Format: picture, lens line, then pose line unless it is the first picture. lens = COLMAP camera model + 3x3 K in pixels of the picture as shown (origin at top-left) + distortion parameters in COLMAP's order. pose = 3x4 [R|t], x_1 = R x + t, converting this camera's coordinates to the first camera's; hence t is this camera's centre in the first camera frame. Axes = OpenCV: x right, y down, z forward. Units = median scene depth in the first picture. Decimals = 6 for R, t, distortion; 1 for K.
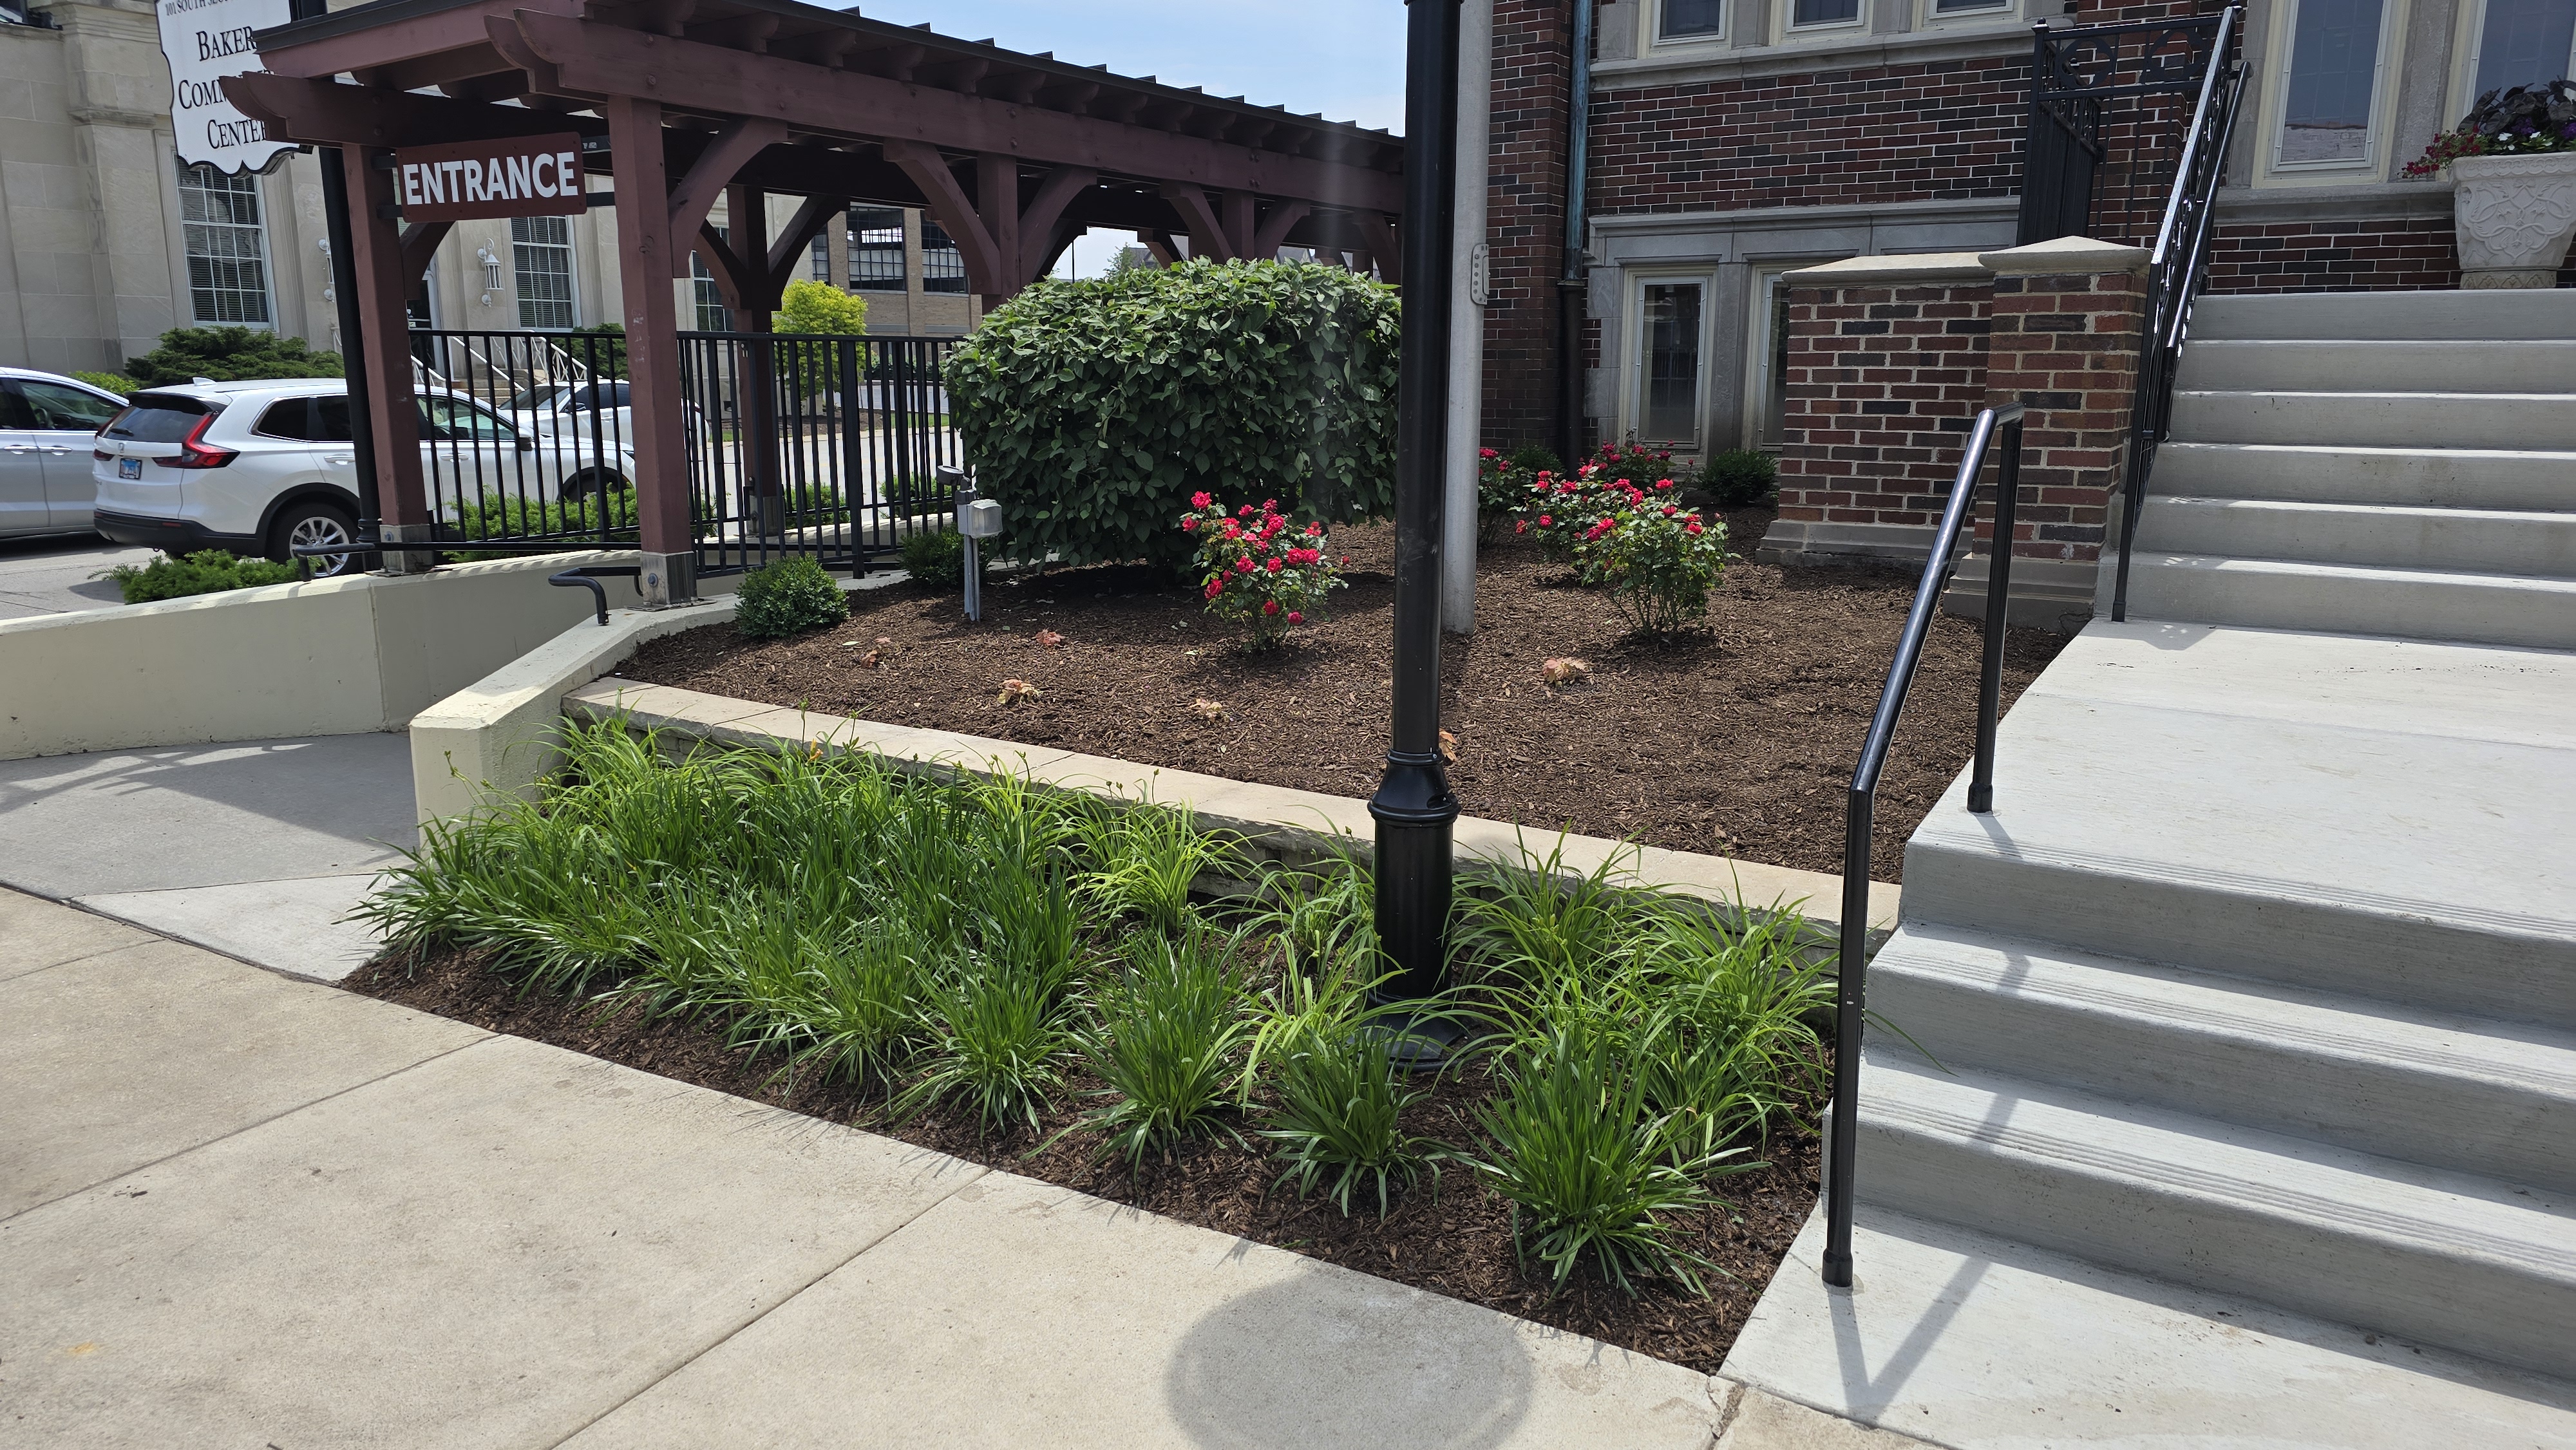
lens RADIAL K [[1720.5, 0, 1280.0], [0, 1720.5, 705.3], [0, 0, 1]] dist [0.090263, -0.104312]
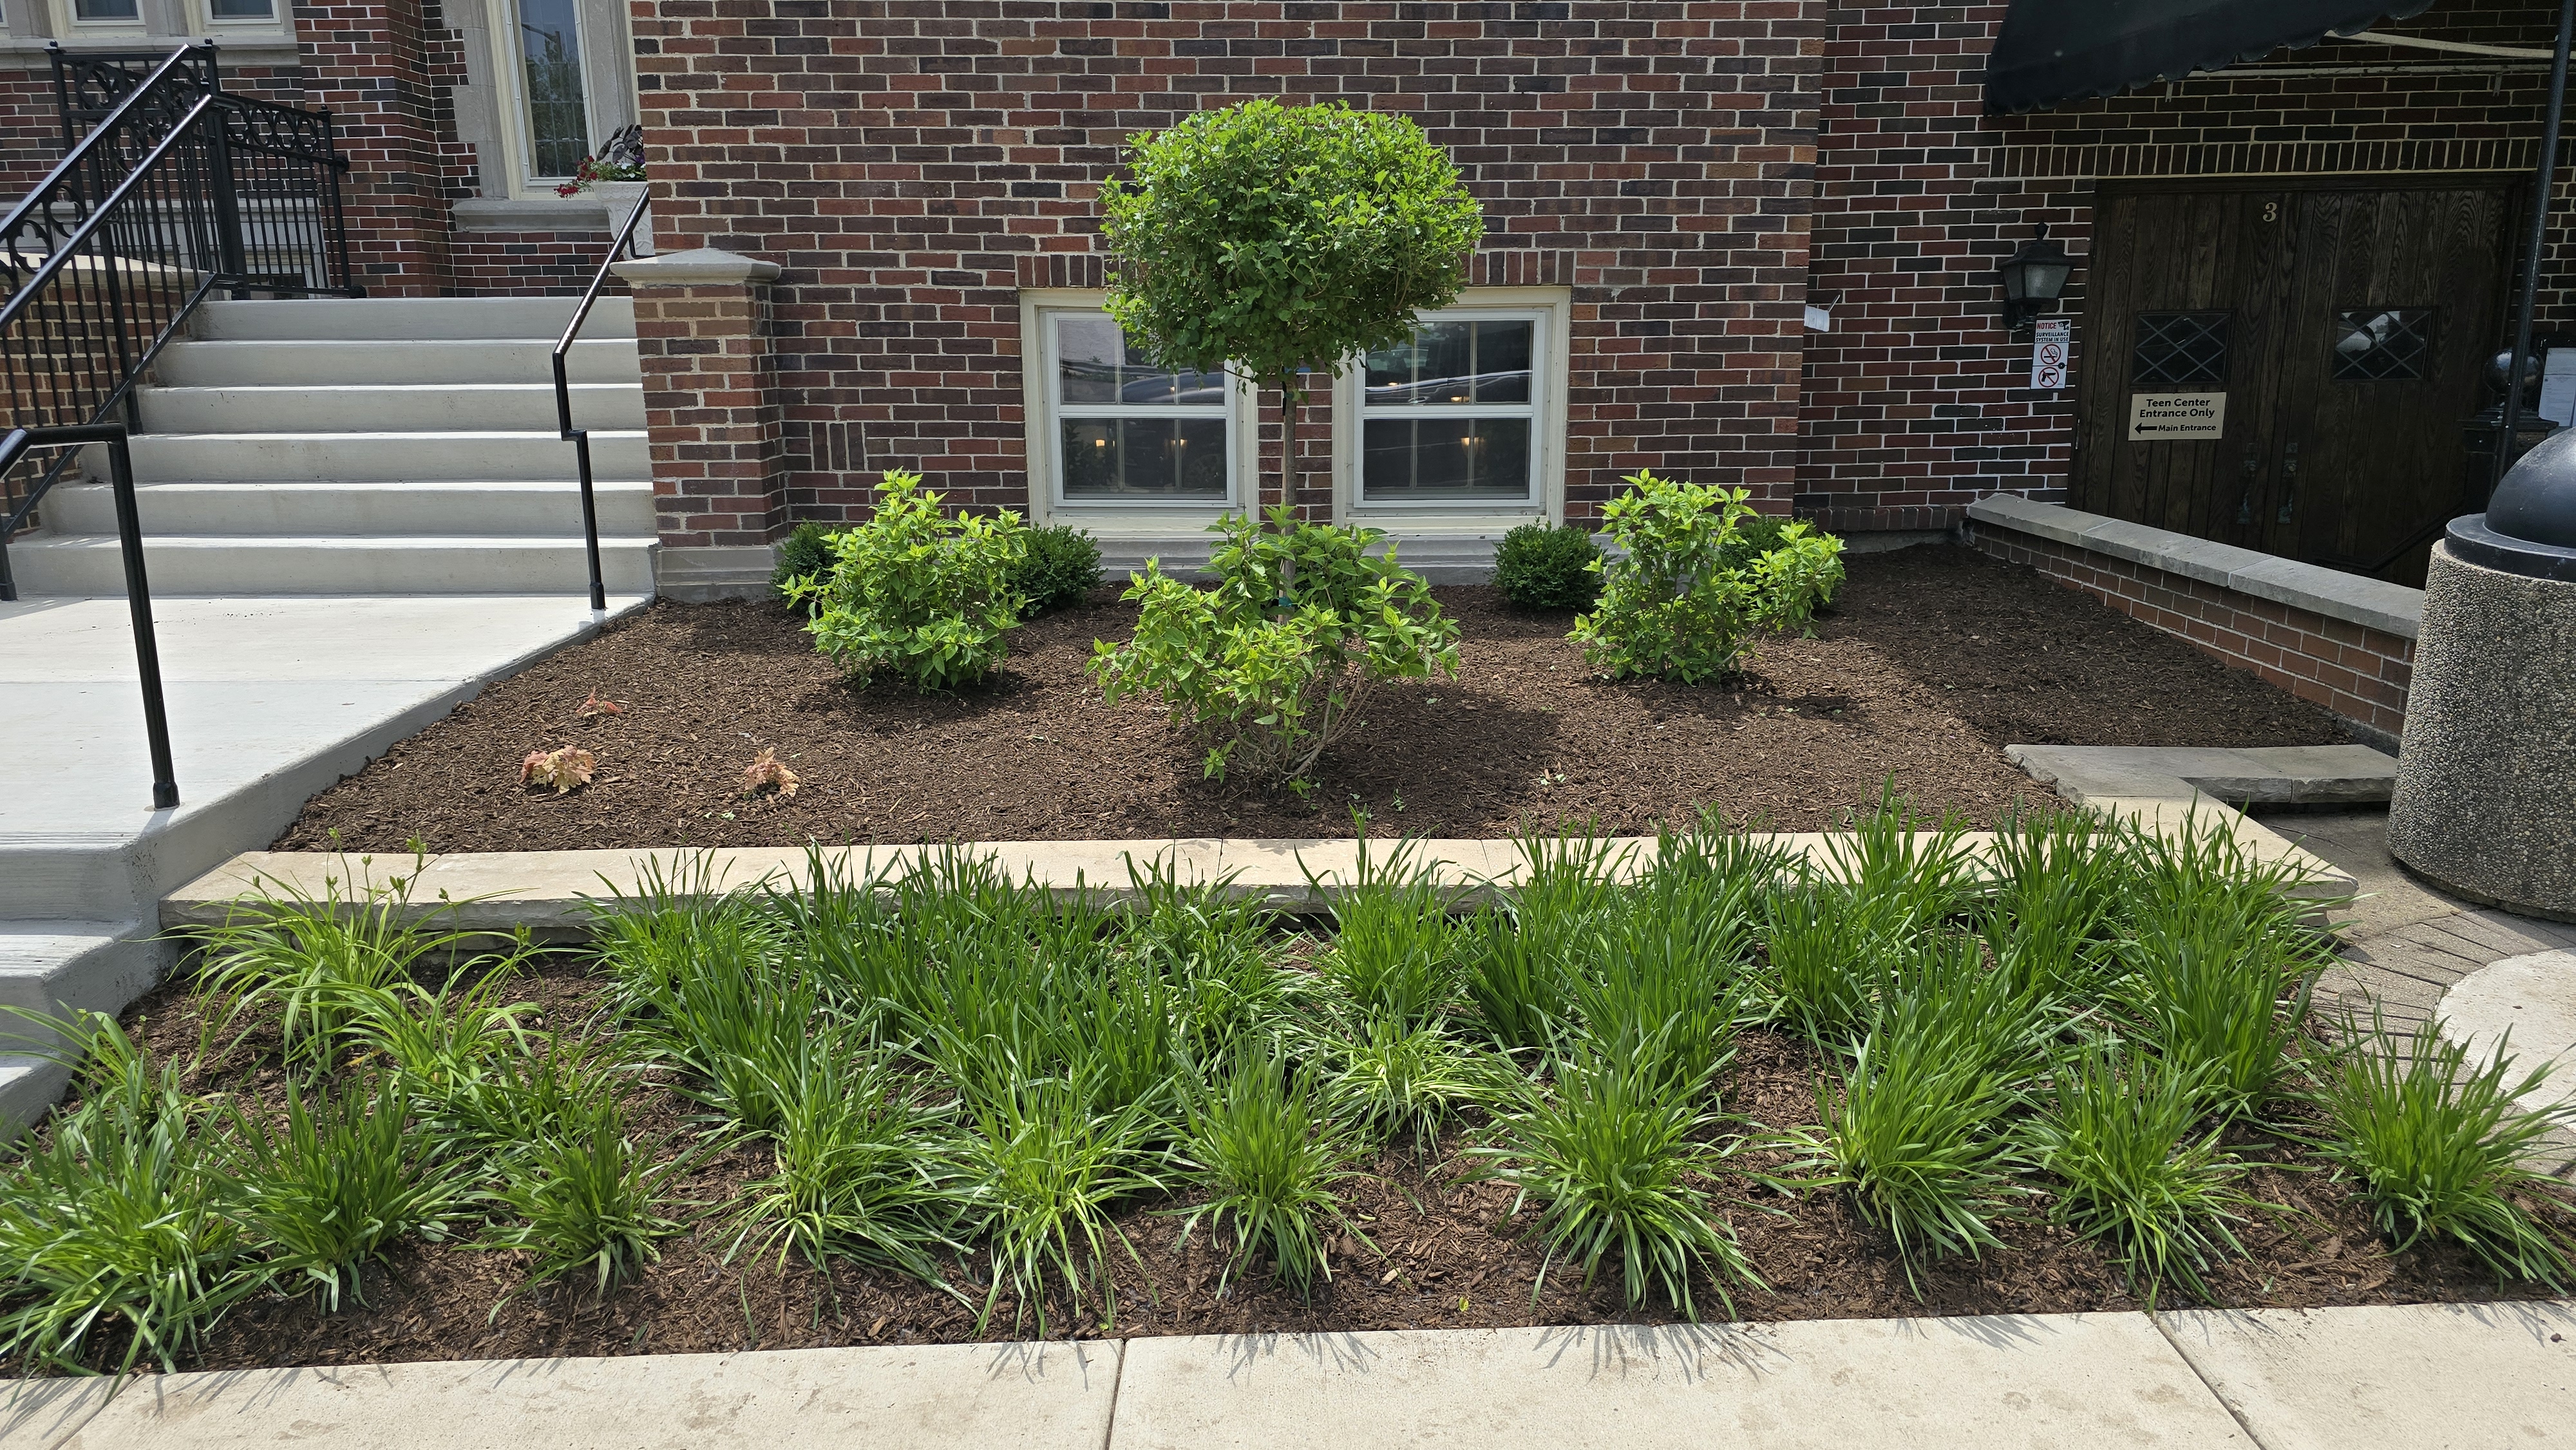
lens RADIAL K [[1720.5, 0, 1280.0], [0, 1720.5, 705.3], [0, 0, 1]] dist [0.090263, -0.104312]
pose [[0.860658, -0.122156, 0.494313, 0.479465], [0.115677, 0.992320, 0.043816, 0.048297], [-0.495869, 0.019470, 0.868179, -0.282949]]
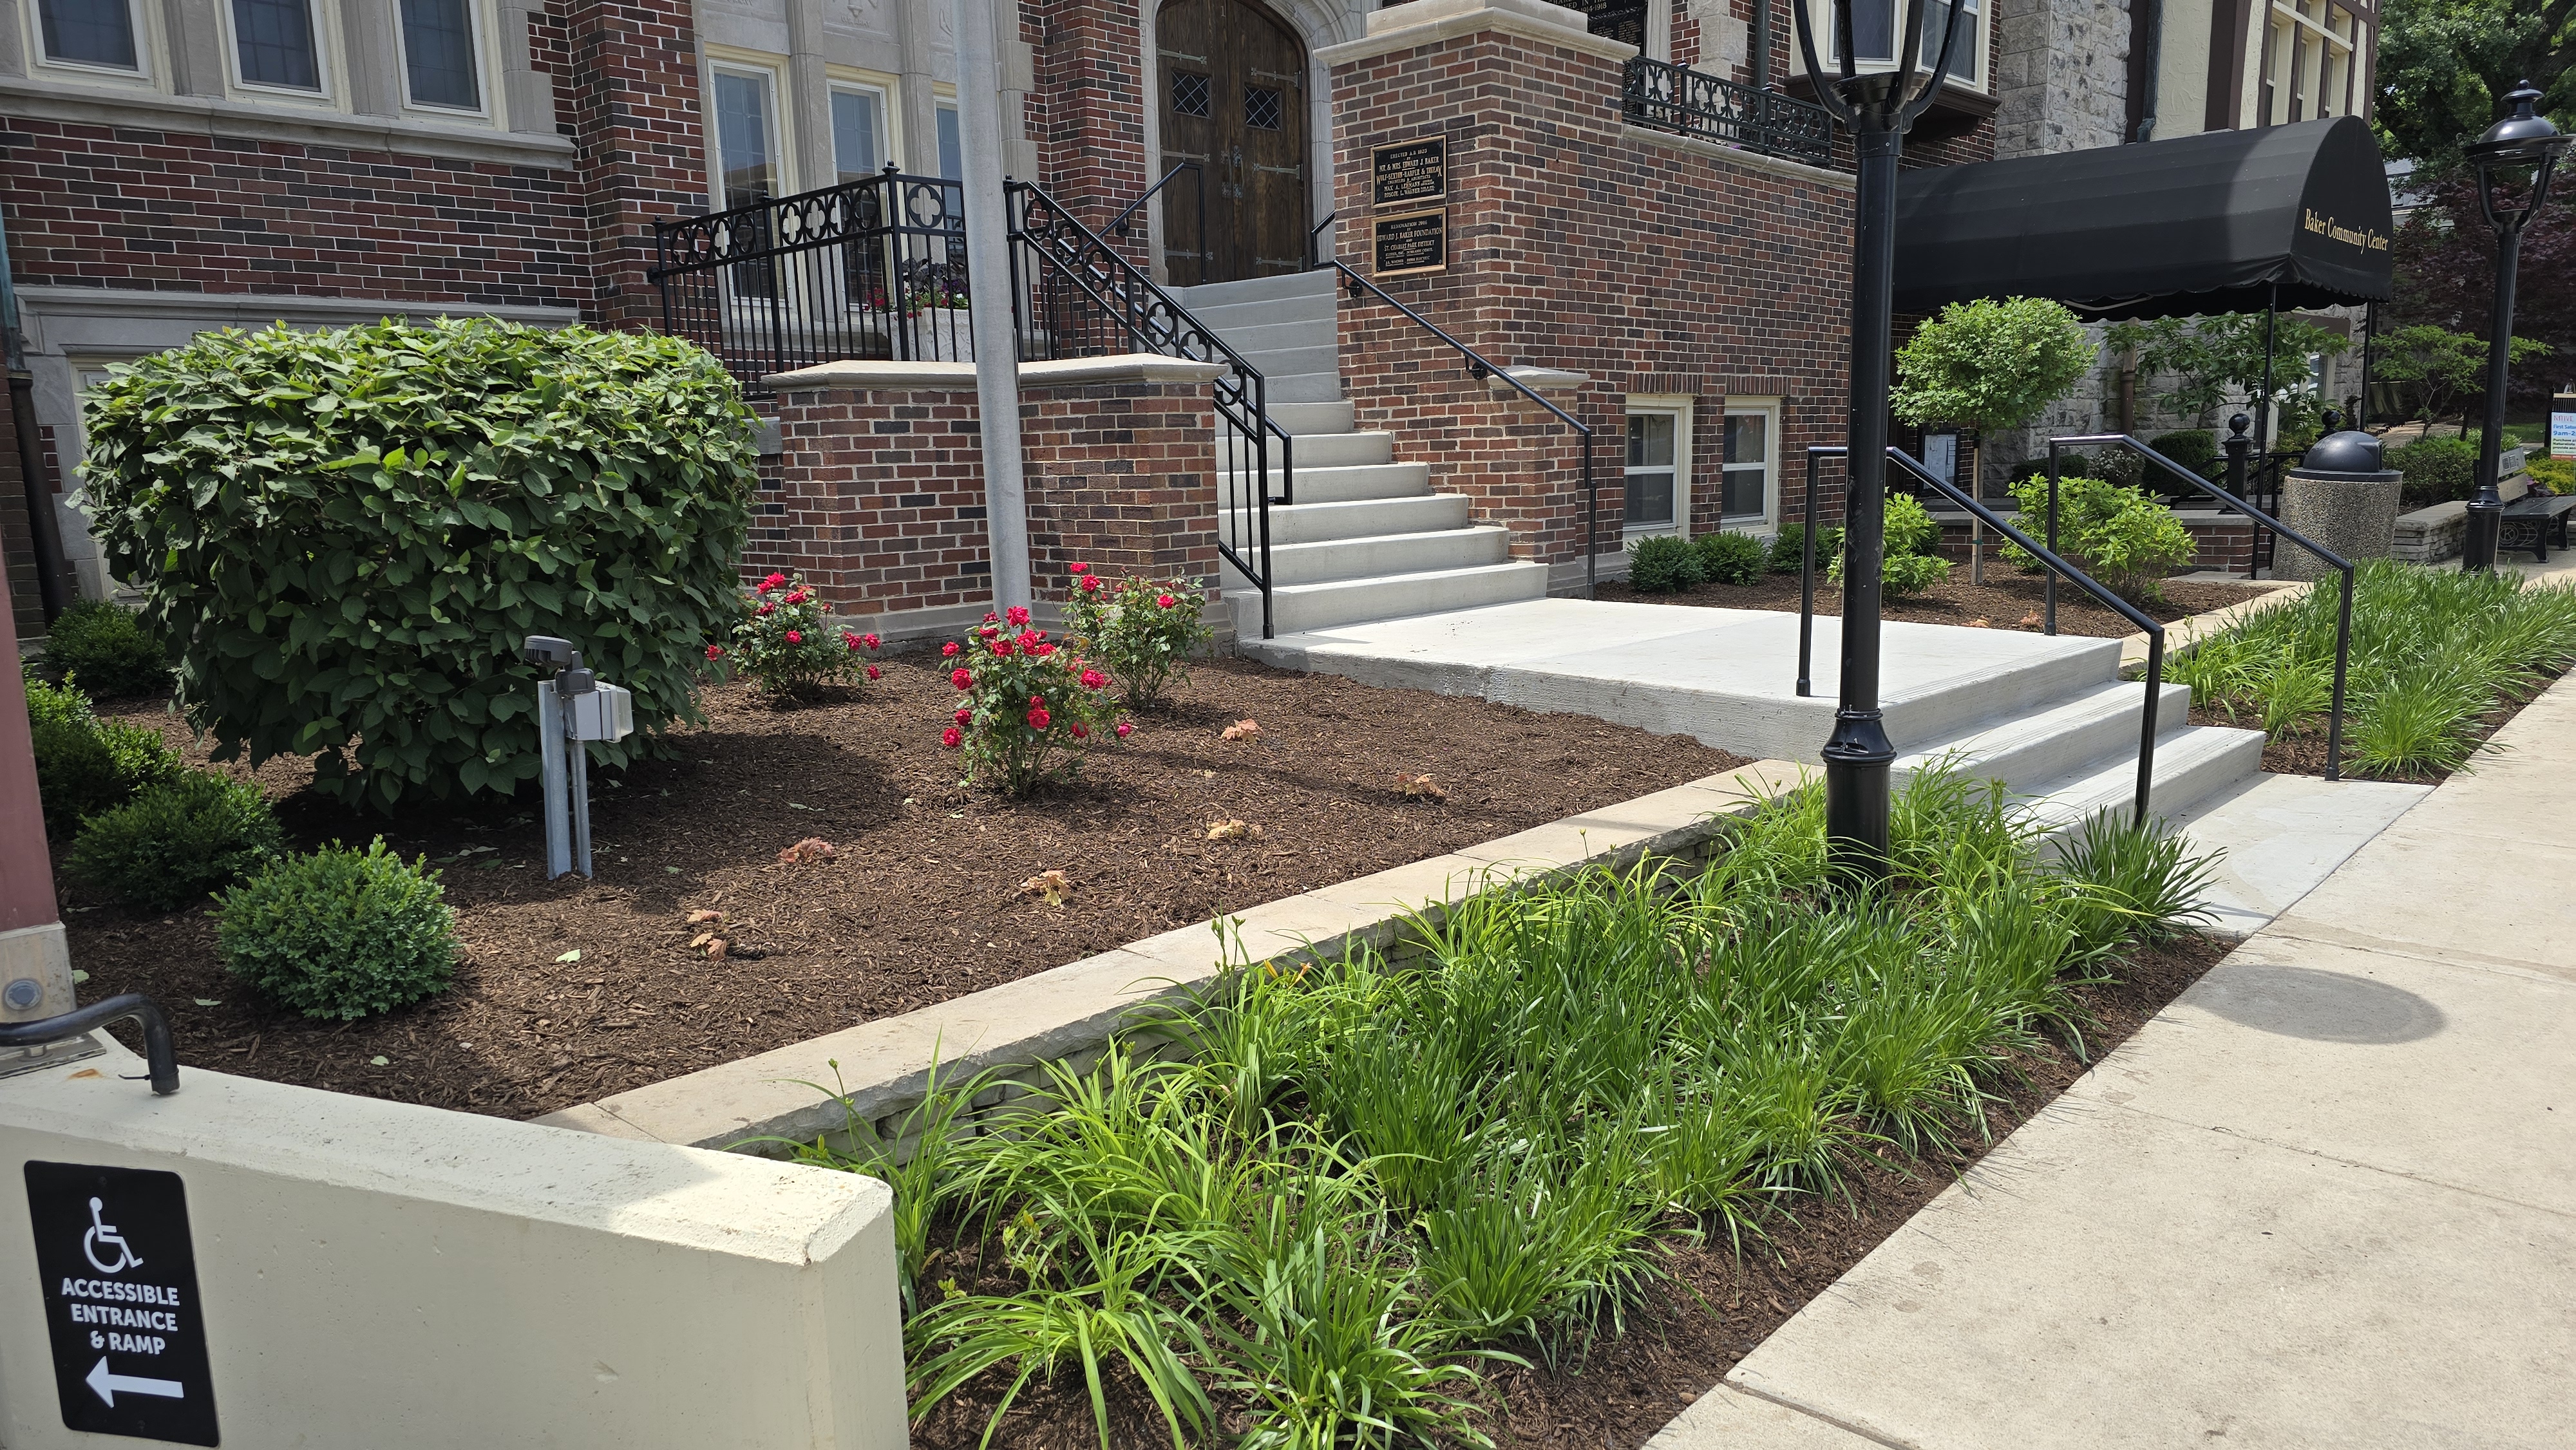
lens RADIAL K [[1693.3, 0, 1288.0], [0, 1693.3, 725.0], [0, 0, 1]] dist [0.054465, -0.042207]
pose [[0.213314, -0.166245, 0.962736, -0.635108], [0.225388, 0.967209, 0.117078, -0.107401], [-0.950630, 0.192015, 0.243788, 0.548173]]
